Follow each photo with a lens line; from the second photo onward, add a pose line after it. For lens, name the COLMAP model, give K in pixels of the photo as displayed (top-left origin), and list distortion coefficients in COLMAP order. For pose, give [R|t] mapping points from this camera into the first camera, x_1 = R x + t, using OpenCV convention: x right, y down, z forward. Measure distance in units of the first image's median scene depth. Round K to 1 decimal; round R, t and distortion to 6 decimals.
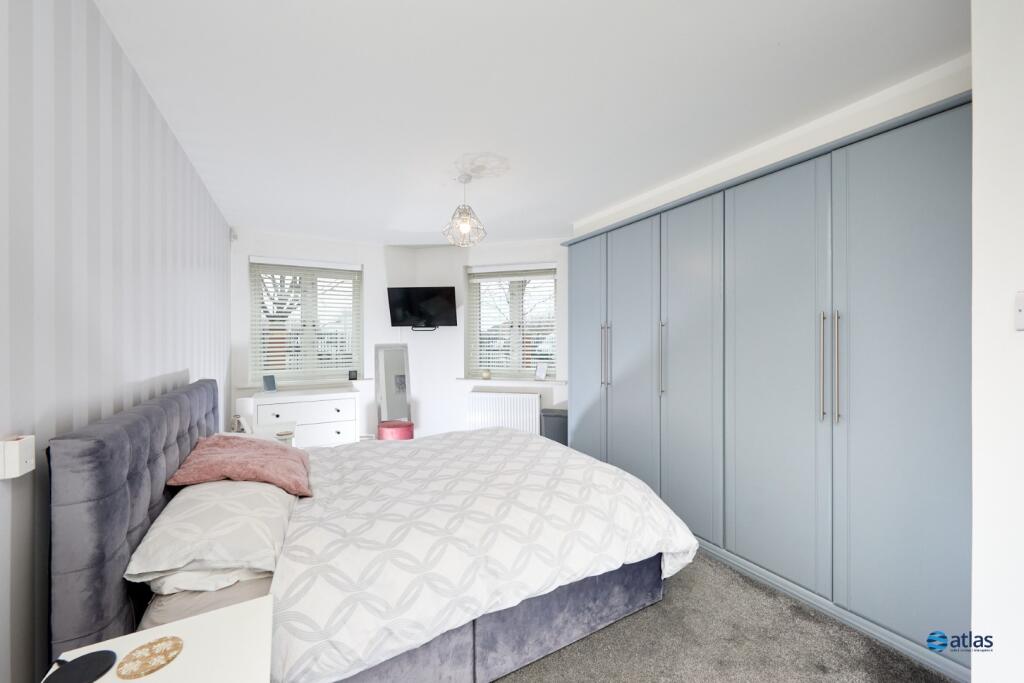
lens RADIAL K [[377.9, 0, 507.7], [0, 377.9, 337.5], [0, 0, 1]] dist [0.001962, 0.000033]
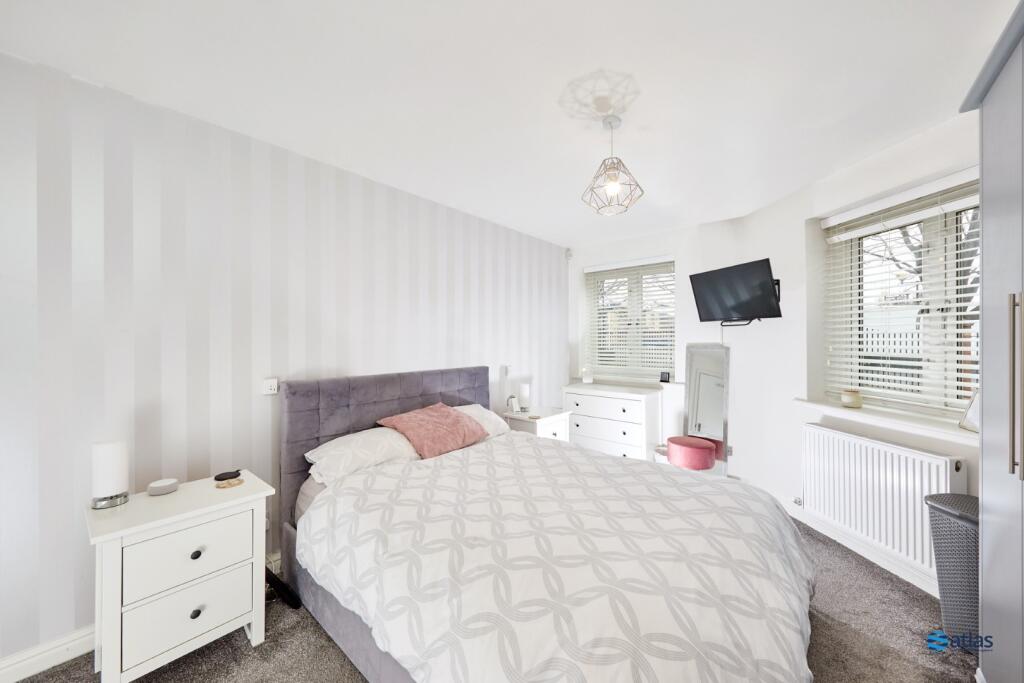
lens RADIAL K [[372.4, 0, 509.2], [0, 372.4, 340.5], [0, 0, 1]] dist [-0.000884, -0.000100]
pose [[0.339307, 0.004721, -0.940664, 0.306335], [0.000150, 0.999987, 0.005073, 0.006878], [0.940676, -0.001863, 0.339302, 0.342039]]
